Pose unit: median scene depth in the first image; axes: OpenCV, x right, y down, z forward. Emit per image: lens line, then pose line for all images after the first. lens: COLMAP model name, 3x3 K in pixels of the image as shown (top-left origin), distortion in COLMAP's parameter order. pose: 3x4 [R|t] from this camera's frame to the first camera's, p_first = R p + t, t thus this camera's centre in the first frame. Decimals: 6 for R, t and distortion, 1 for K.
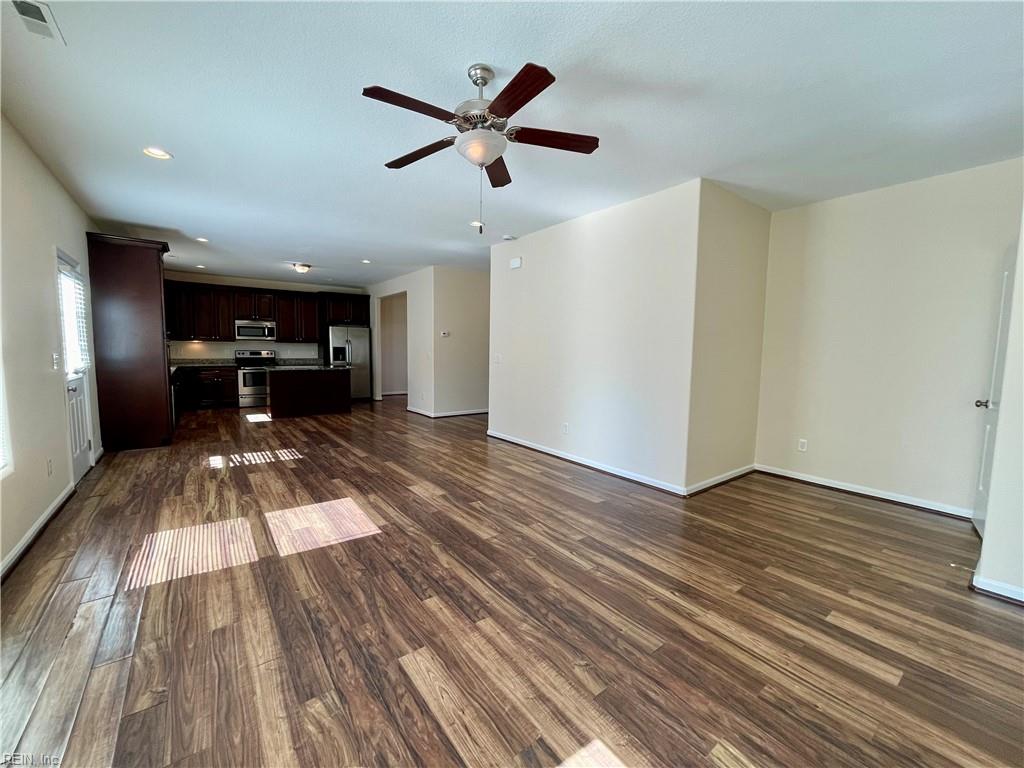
lens RADIAL K [[415.2, 0, 508.7], [0, 415.2, 384.7], [0, 0, 1]] dist [-0.003791, 0.000237]
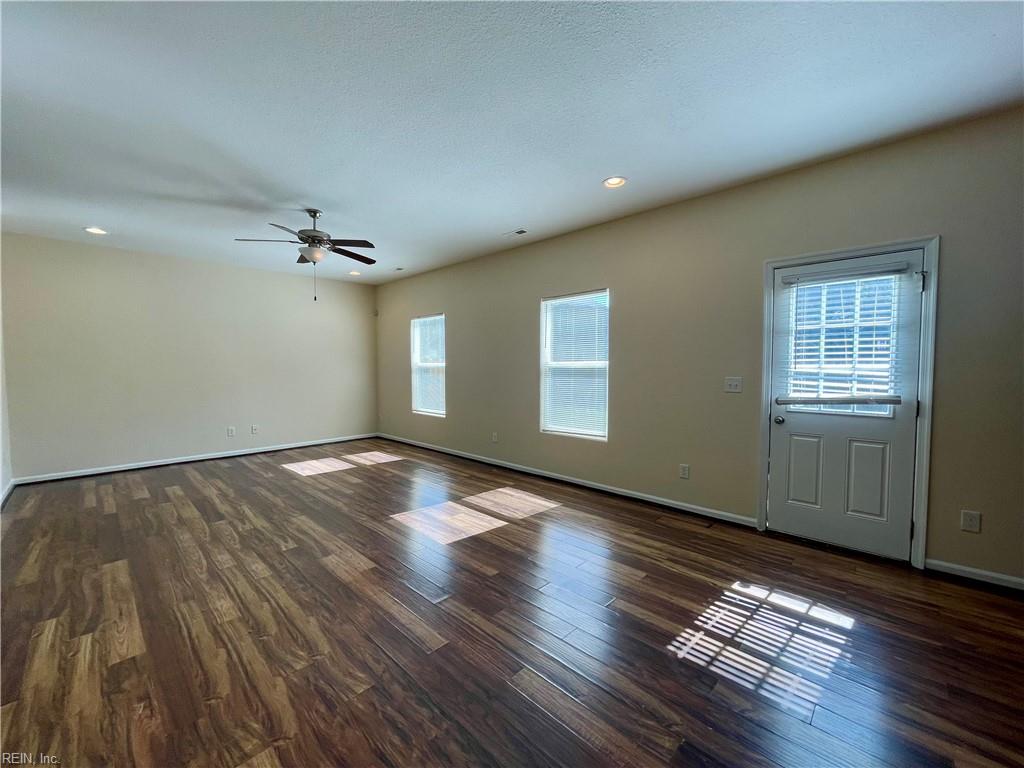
lens RADIAL K [[415.2, 0, 512.7], [0, 415.2, 379.6], [0, 0, 1]] dist [-0.003791, 0.000237]
pose [[-0.987799, -0.004884, -0.155659, -0.423218], [-0.023698, 0.992582, 0.119241, -0.183203], [0.153922, 0.121475, -0.980587, 1.973409]]
